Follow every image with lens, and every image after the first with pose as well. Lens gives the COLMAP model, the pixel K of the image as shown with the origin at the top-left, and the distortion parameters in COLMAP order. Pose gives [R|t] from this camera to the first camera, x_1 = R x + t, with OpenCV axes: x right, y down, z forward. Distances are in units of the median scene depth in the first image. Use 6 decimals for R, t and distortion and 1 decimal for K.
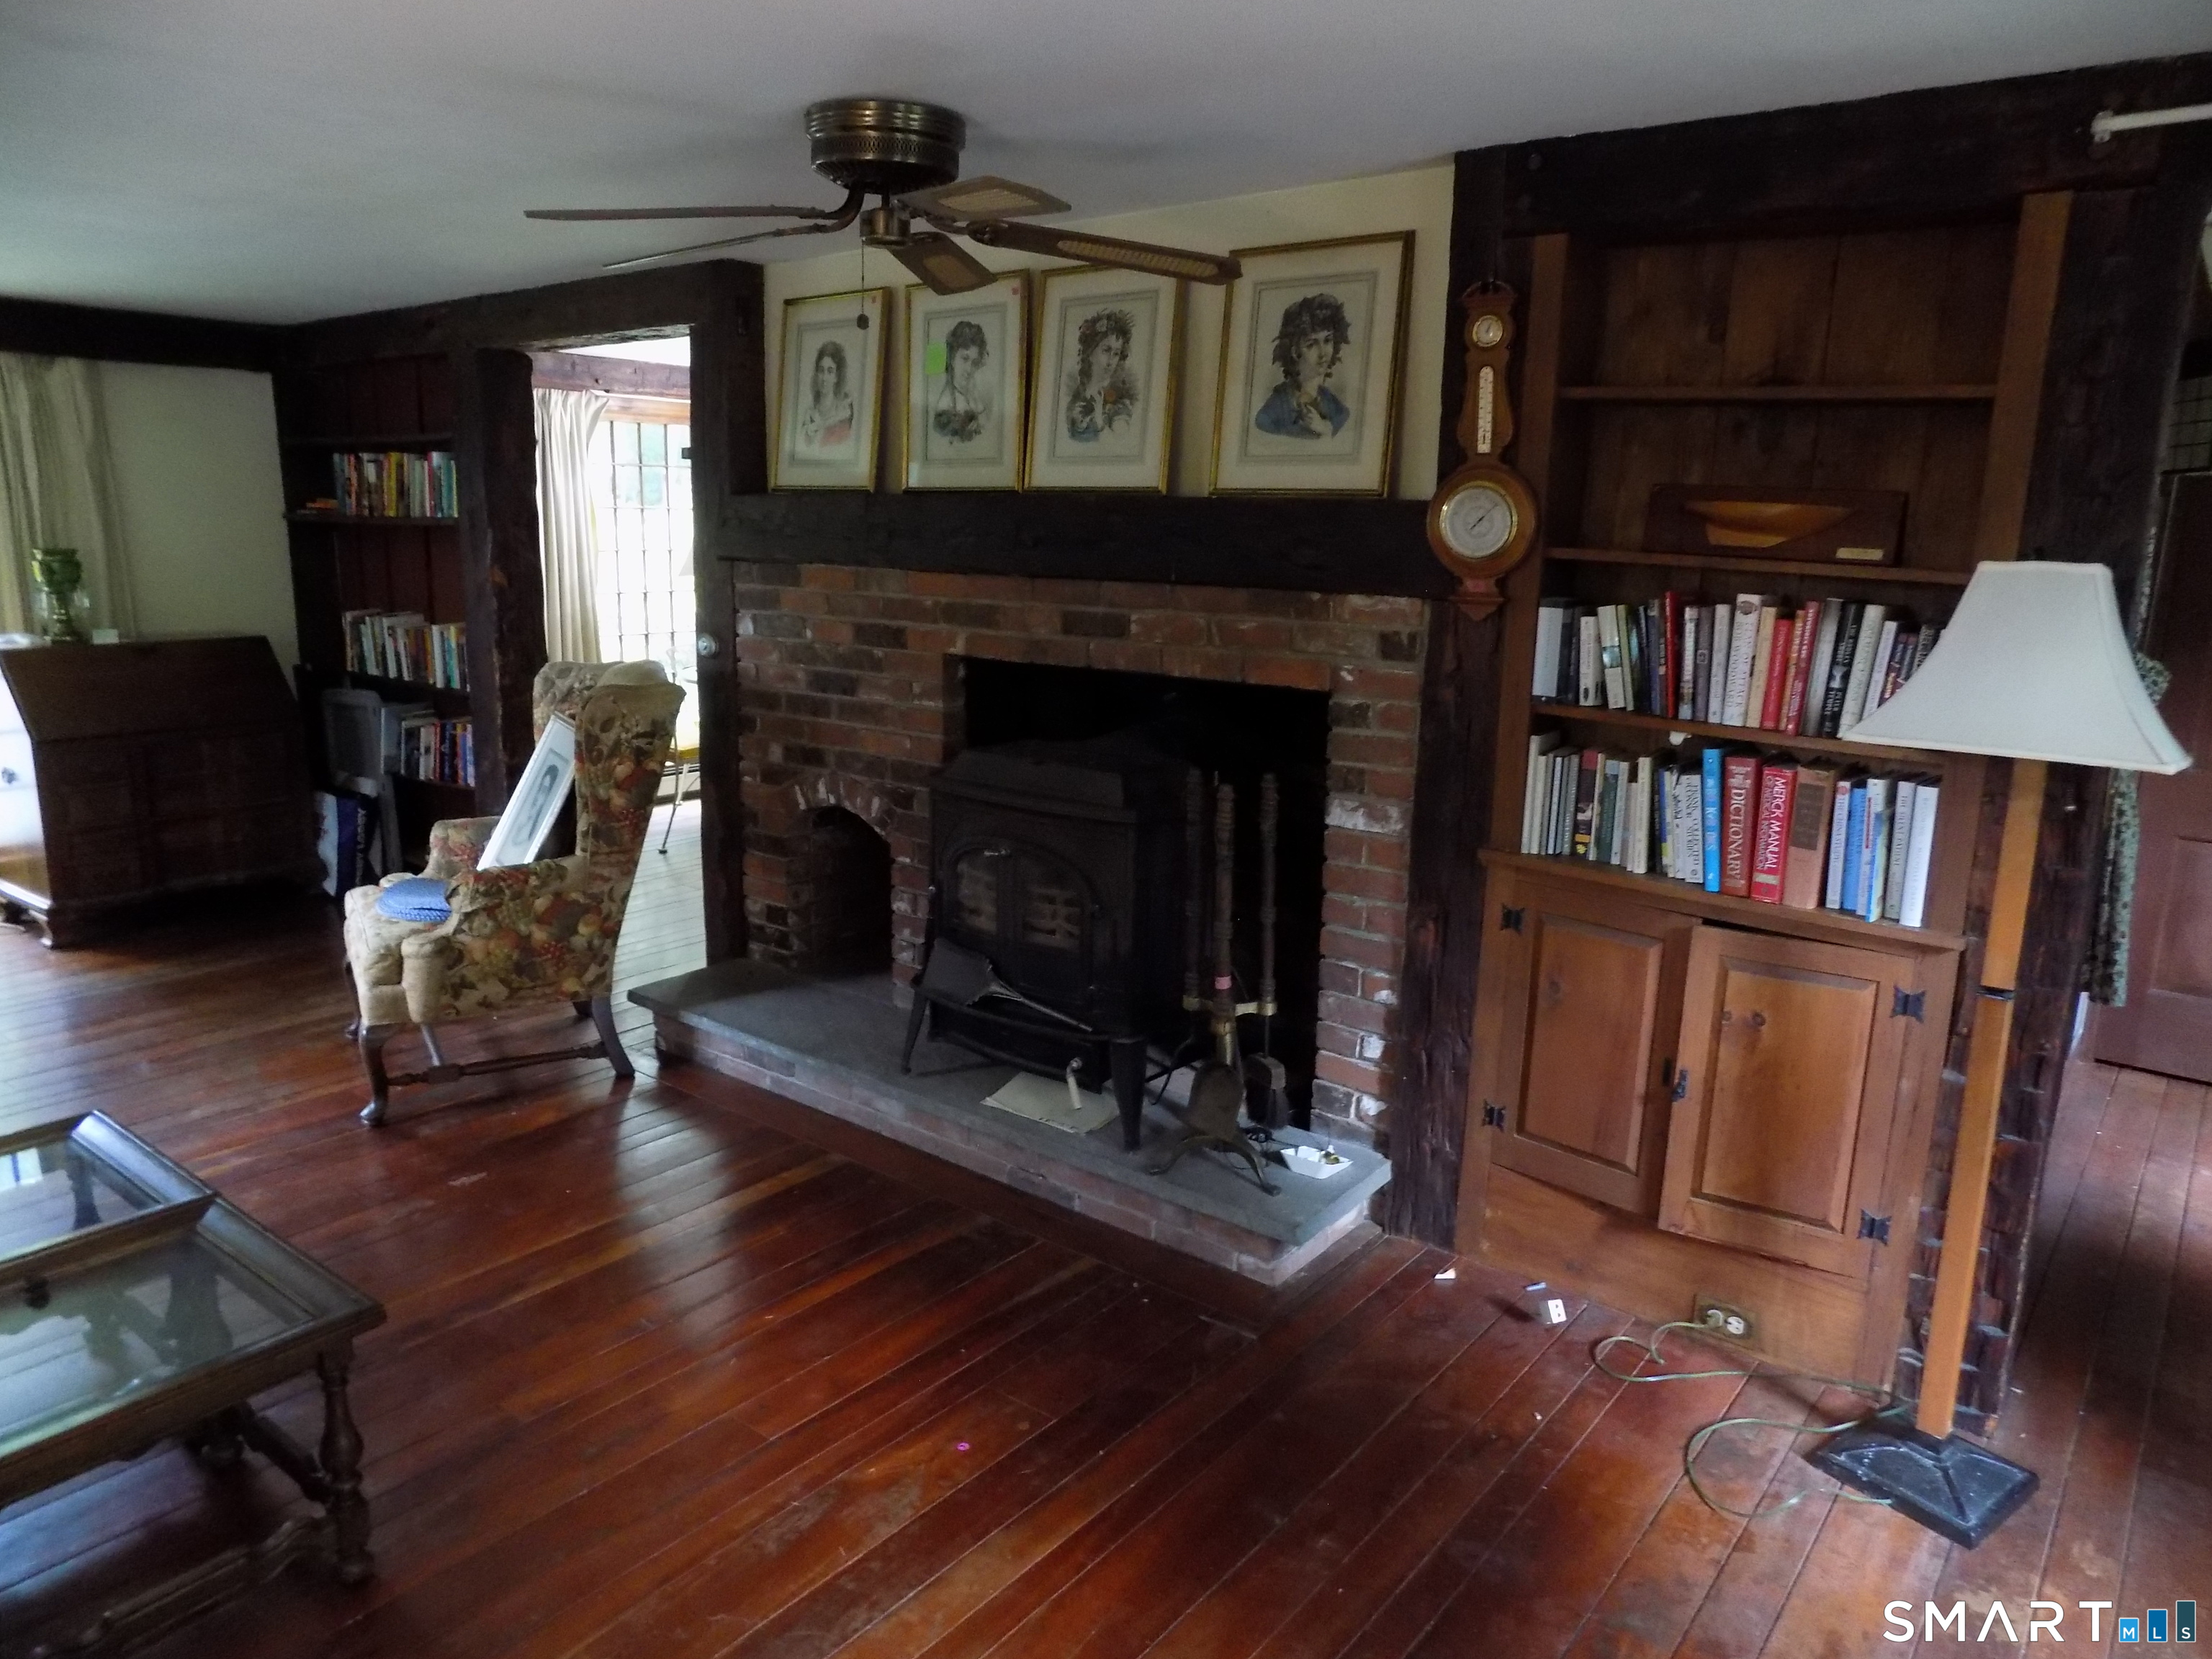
lens RADIAL K [[1494.0, 0, 1126.6], [0, 1494.0, 792.6], [0, 0, 1]] dist [-0.071496, 0.075339]
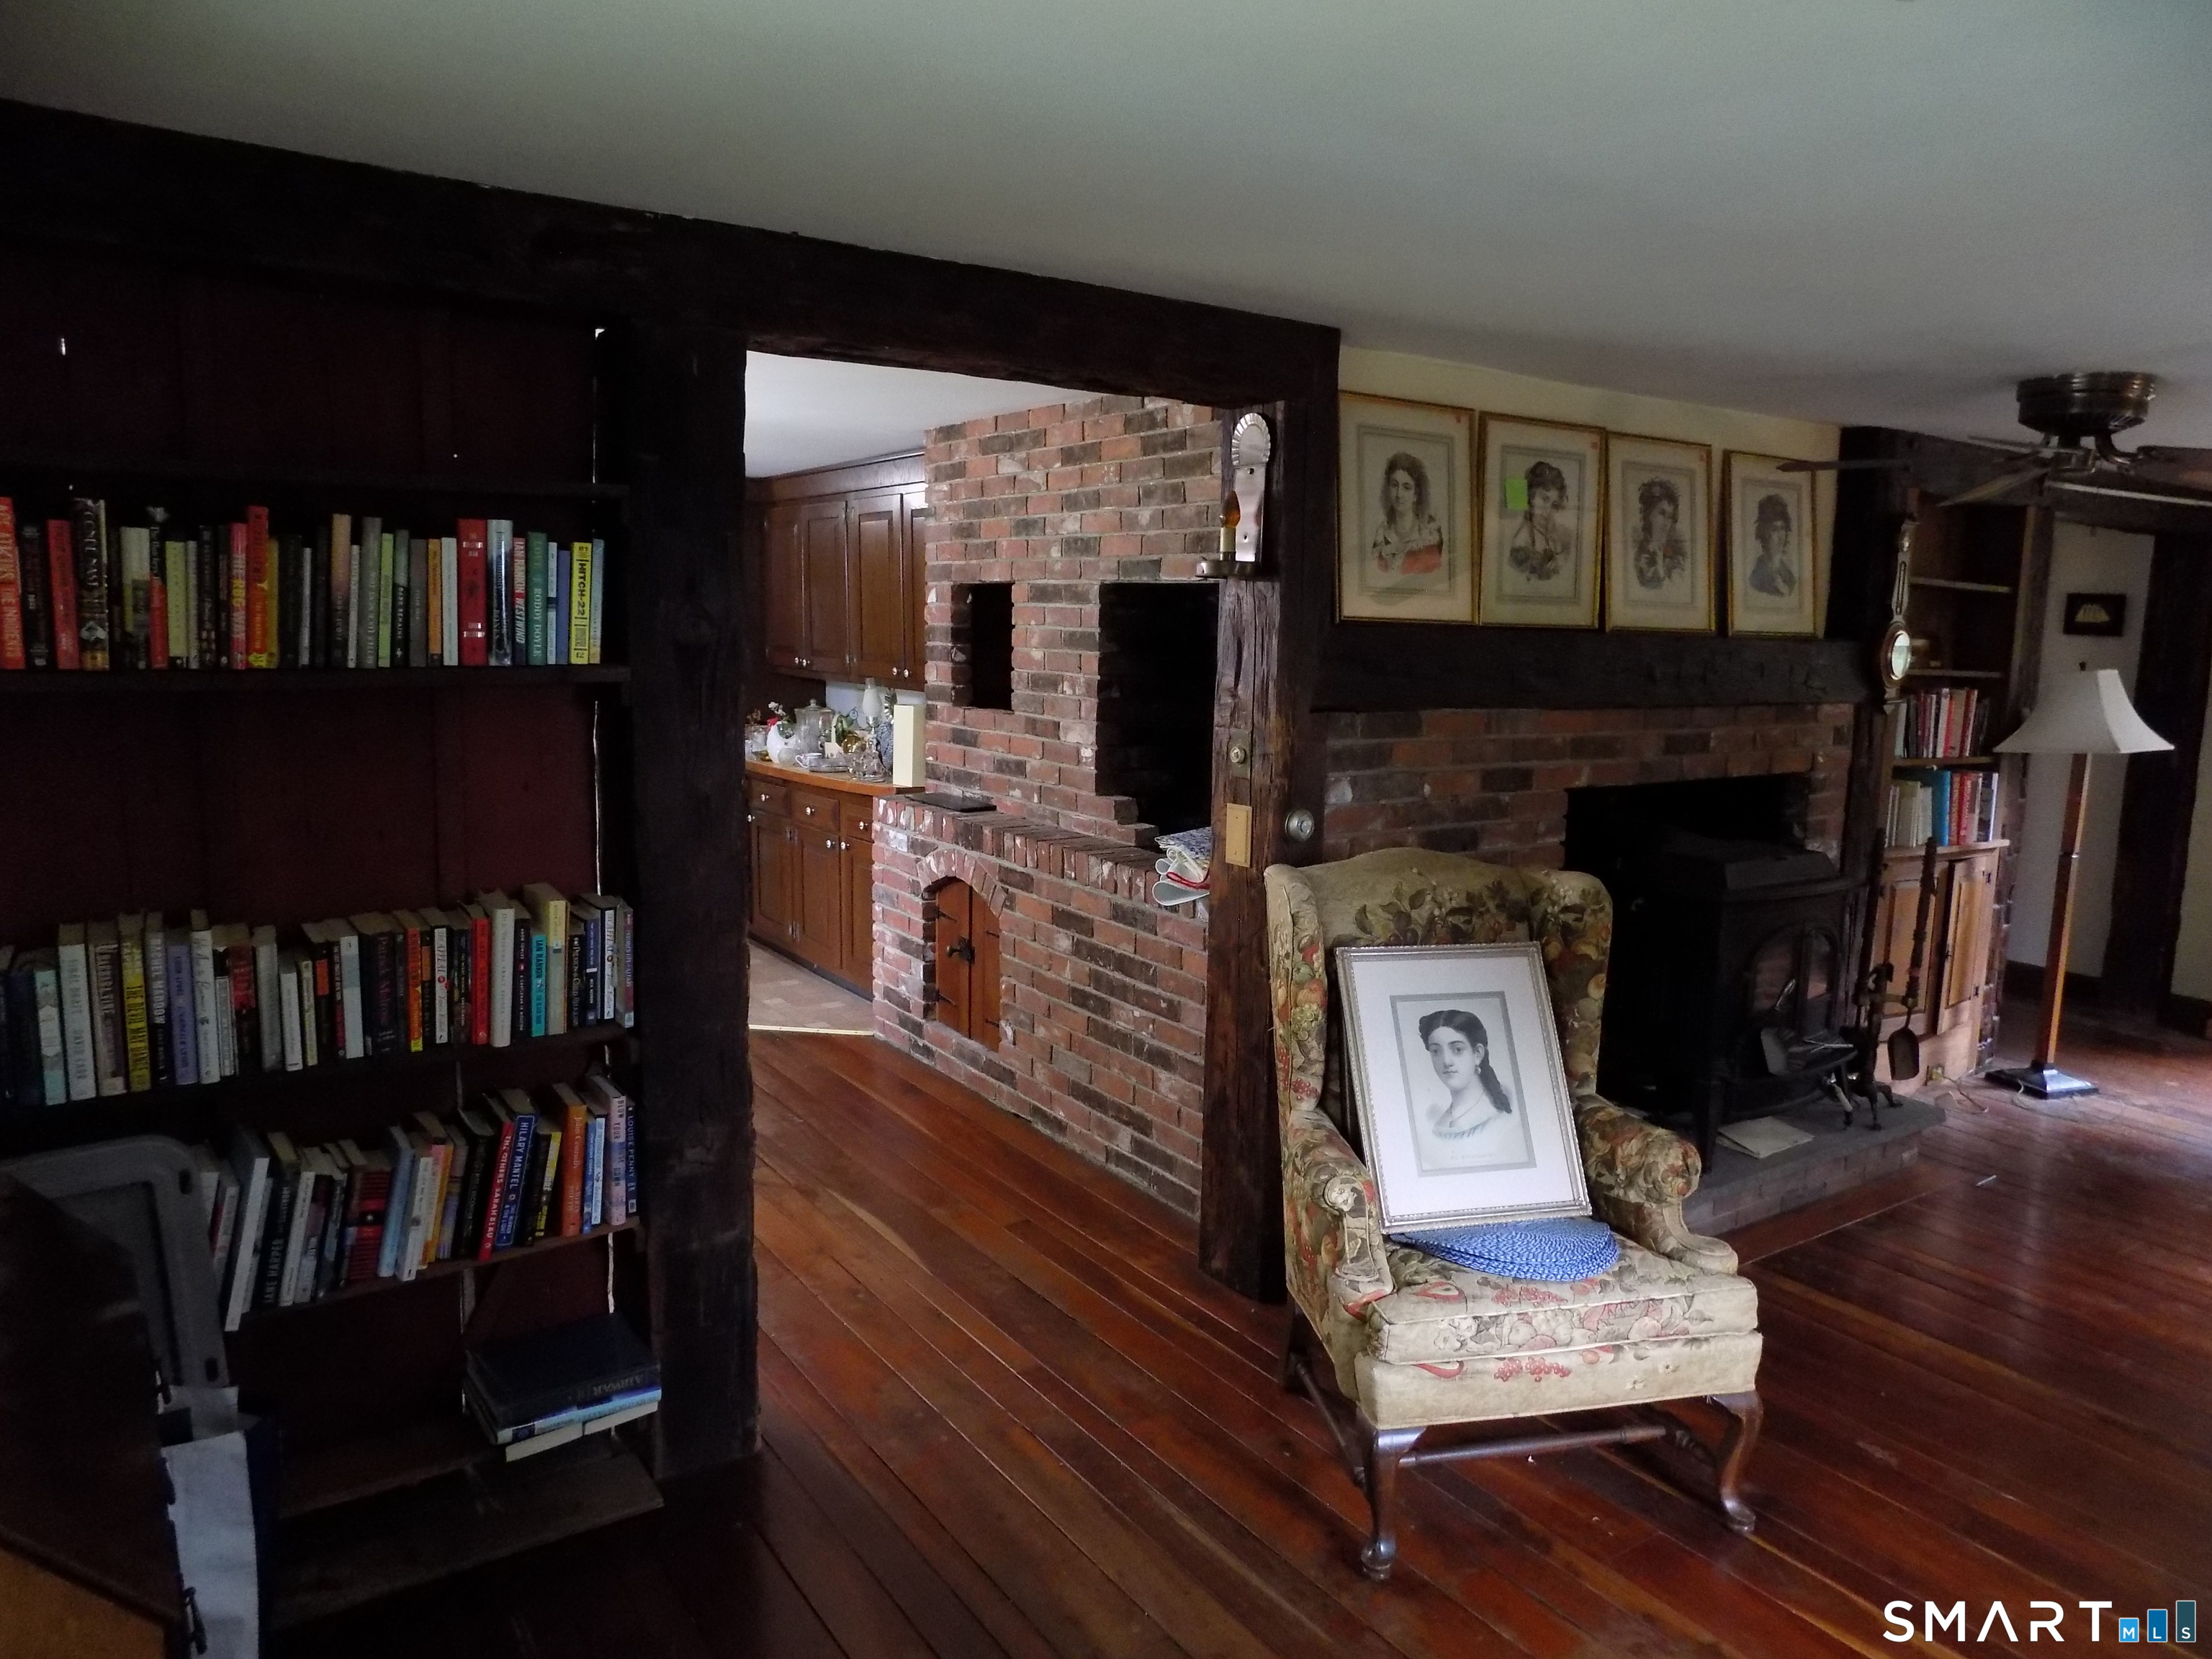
lens RADIAL K [[1494.0, 0, 1144.7], [0, 1494.0, 809.4], [0, 0, 1]] dist [-0.071496, 0.075339]
pose [[0.294708, -0.133033, 0.946282, -1.192113], [0.156328, 0.983633, 0.089597, -0.219094], [-0.942713, 0.121525, 0.310681, 0.978891]]
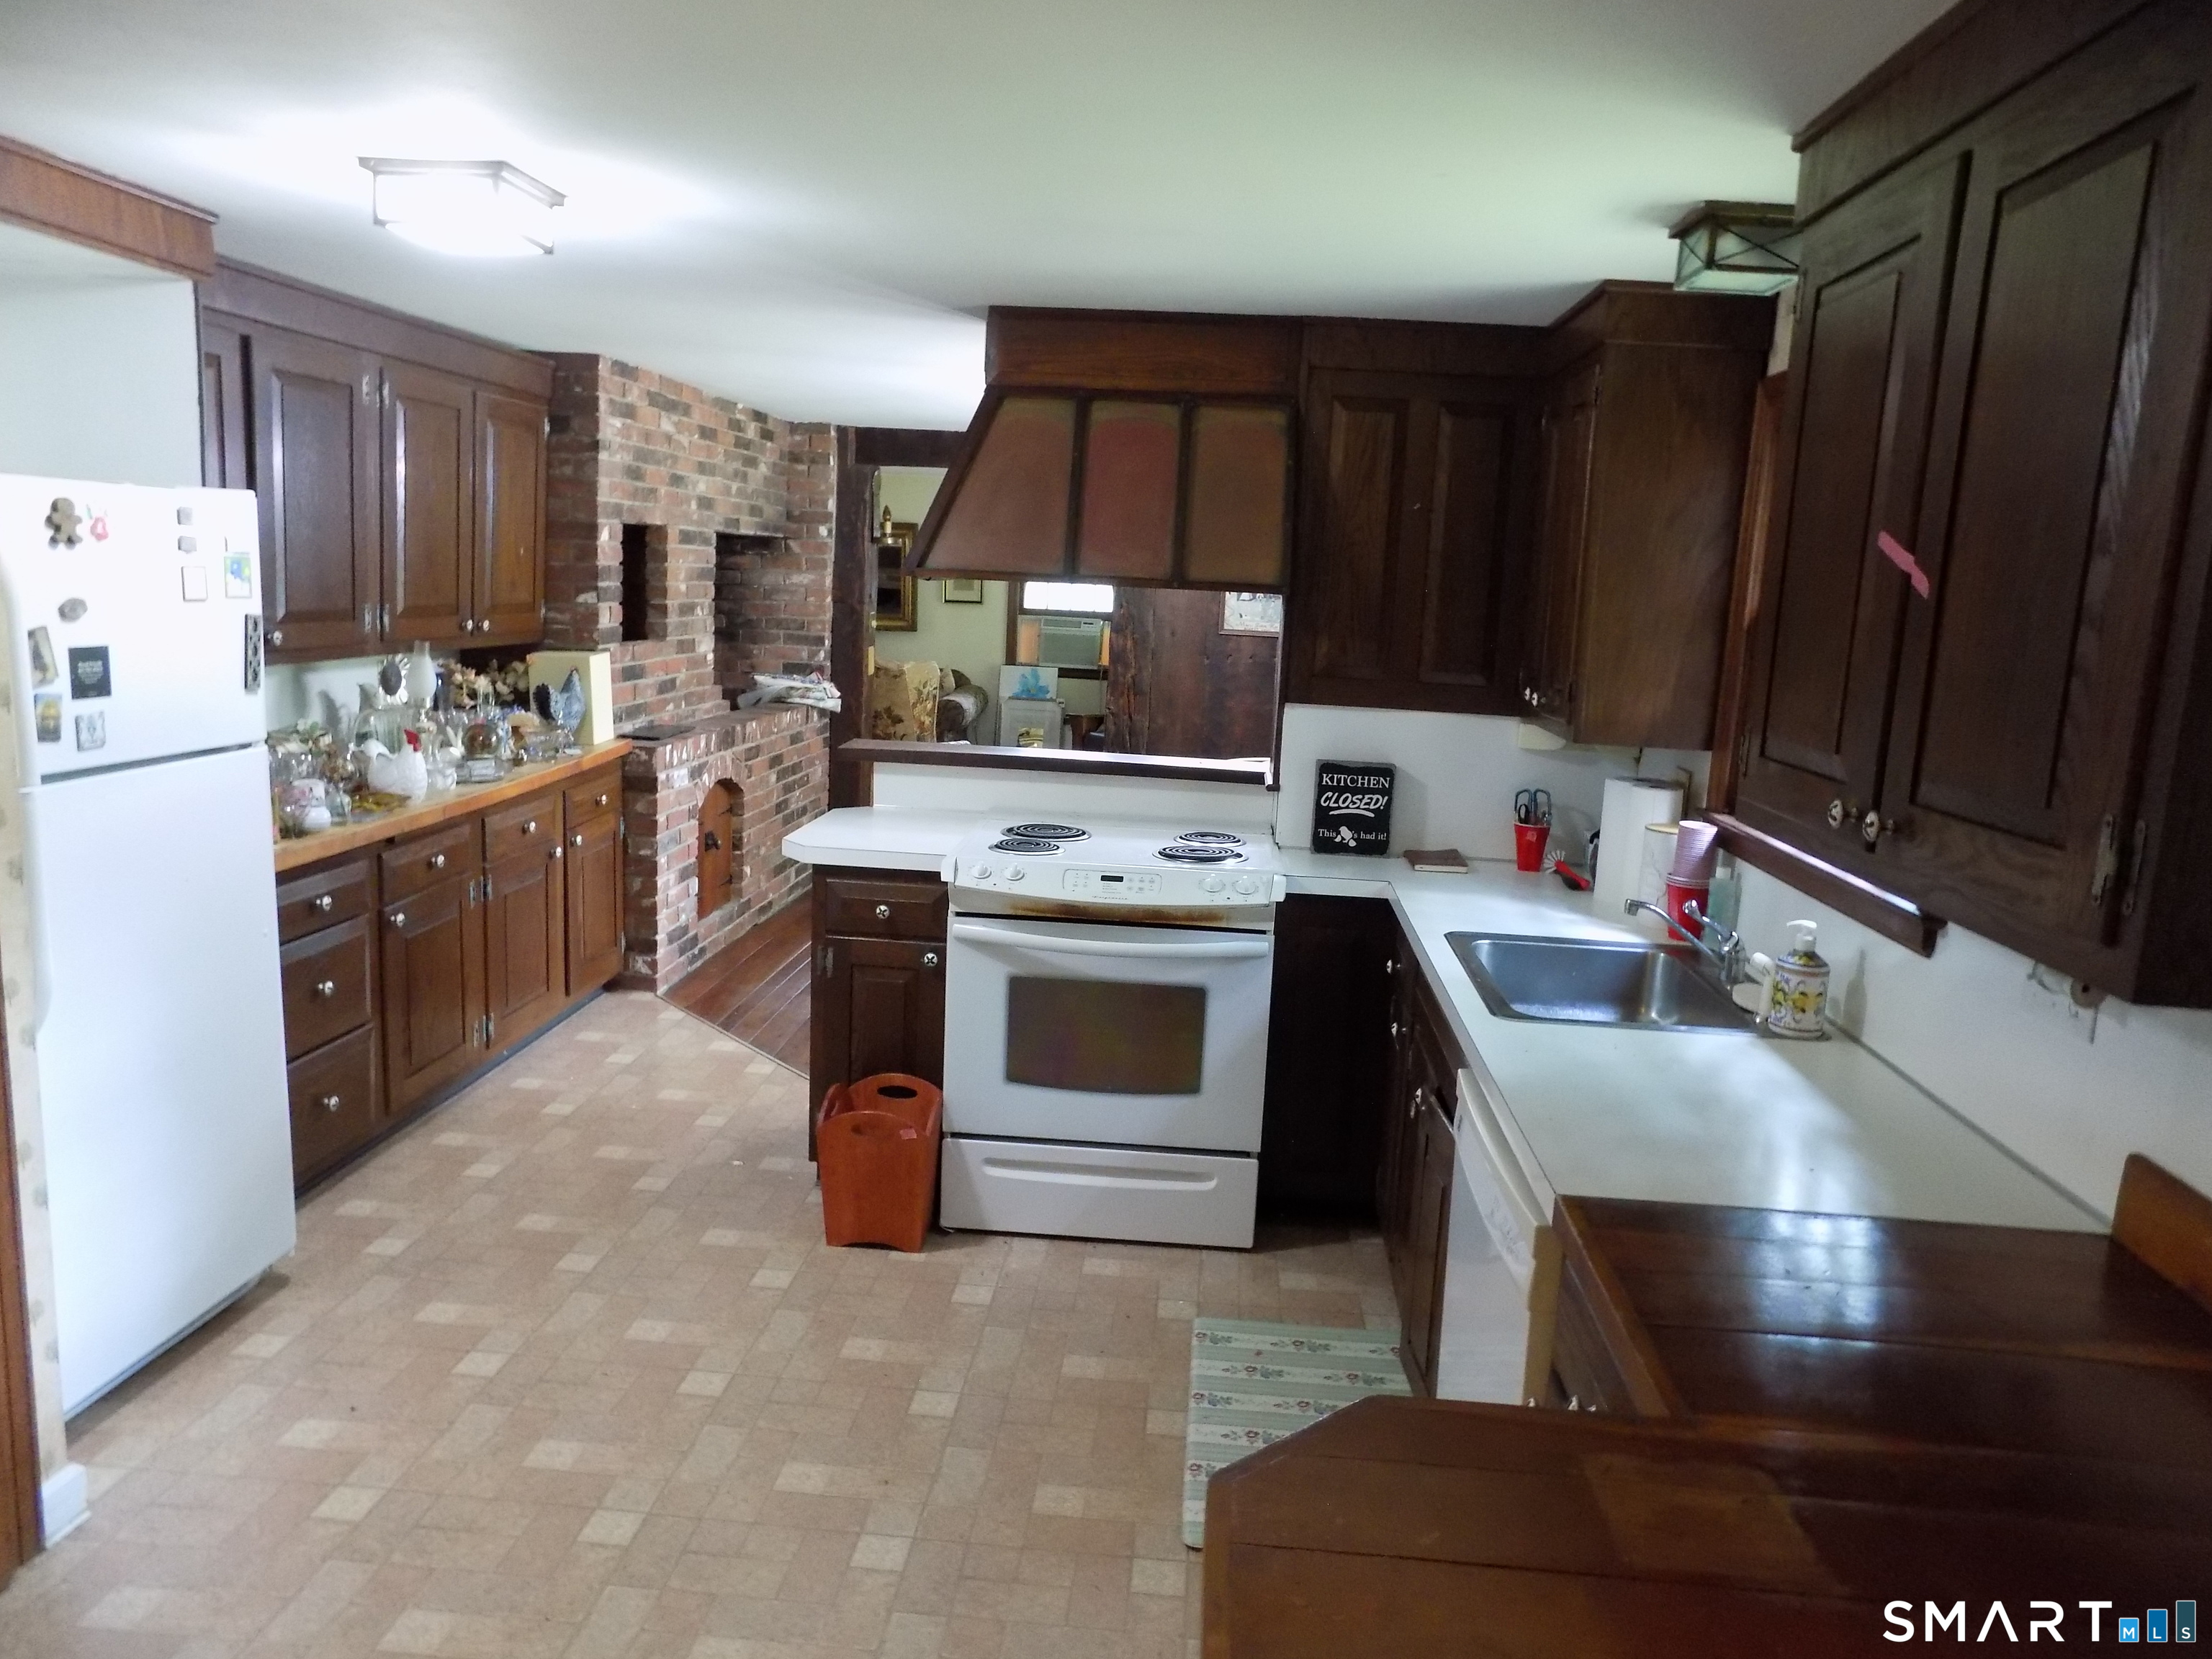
lens RADIAL K [[1494.0, 0, 1111.2], [0, 1494.0, 809.2], [0, 0, 1]] dist [-0.071496, 0.075339]
pose [[-0.835119, 0.028023, -0.549355, 0.026805], [-0.162523, 0.941545, 0.295094, -0.467397], [0.525512, 0.335721, -0.781747, 2.423733]]
